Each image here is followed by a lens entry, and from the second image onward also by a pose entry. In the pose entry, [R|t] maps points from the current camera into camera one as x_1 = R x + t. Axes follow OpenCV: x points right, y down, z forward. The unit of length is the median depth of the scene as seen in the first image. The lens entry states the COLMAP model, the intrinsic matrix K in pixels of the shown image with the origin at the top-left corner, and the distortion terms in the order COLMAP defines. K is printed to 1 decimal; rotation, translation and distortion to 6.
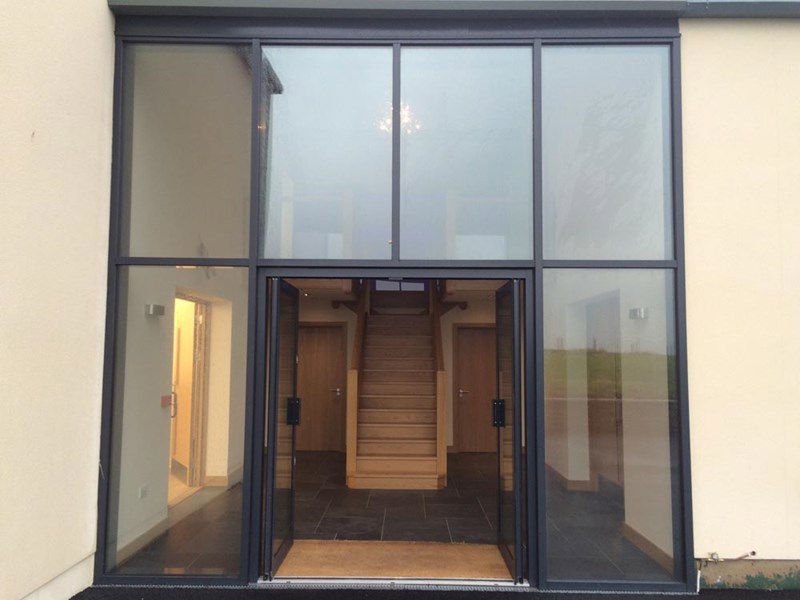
lens RADIAL K [[686.9, 0, 395.6], [0, 686.9, 301.6], [0, 0, 1]] dist [0.057304, -0.092401]
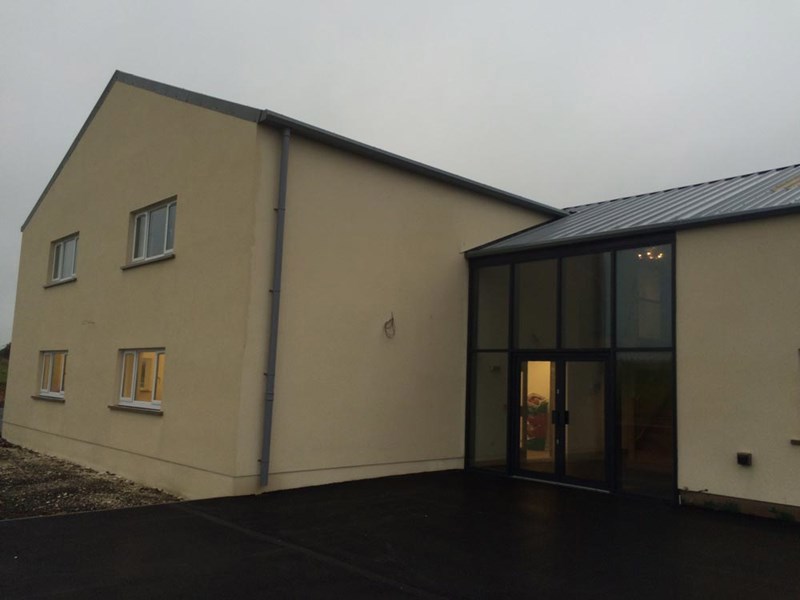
lens RADIAL K [[686.9, 0, 395.6], [0, 686.9, 301.6], [0, 0, 1]] dist [0.057304, -0.092401]
pose [[0.690718, -0.067255, -0.719990, 1.401065], [0.029870, 0.997469, -0.064520, -0.093384], [0.722507, 0.023059, 0.690979, -1.116217]]
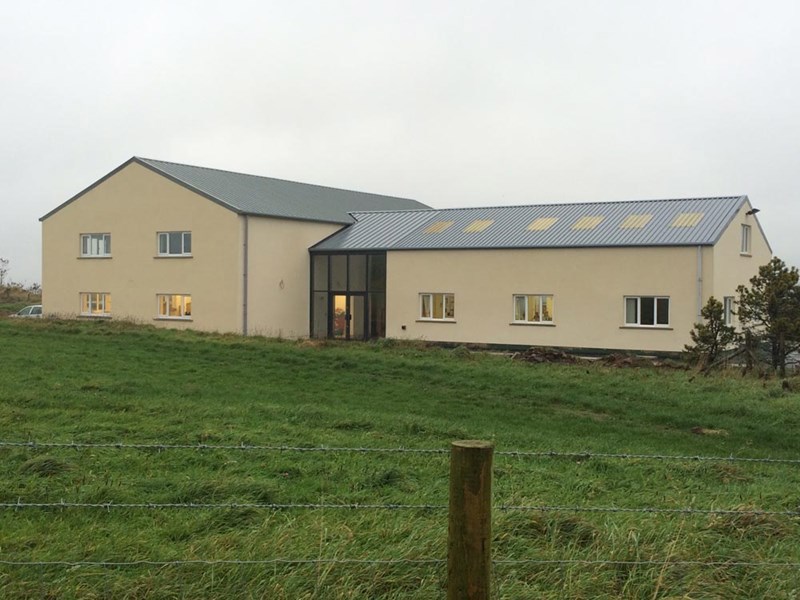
lens RADIAL K [[961.7, 0, 400.0], [0, 961.7, 300.0], [0, 0, 1]] dist [0.003546, 0.027873]
pose [[0.854237, 0.001029, -0.519883, 5.026973], [0.042586, 0.996499, 0.071945, -0.599975], [0.518137, -0.083598, 0.851202, -6.269396]]
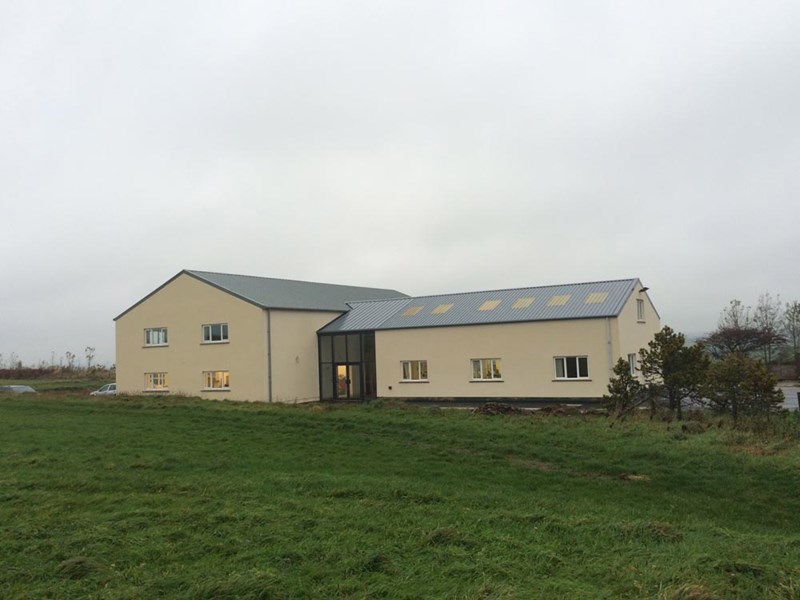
lens RADIAL K [[700.7, 0, 400.0], [0, 700.7, 300.0], [0, 0, 1]] dist [0.001048, -0.004724]
pose [[0.862103, -0.082347, -0.499997, 4.938033], [0.088648, 0.996000, -0.011188, -0.670458], [0.498918, -0.034679, 0.865955, -6.074757]]
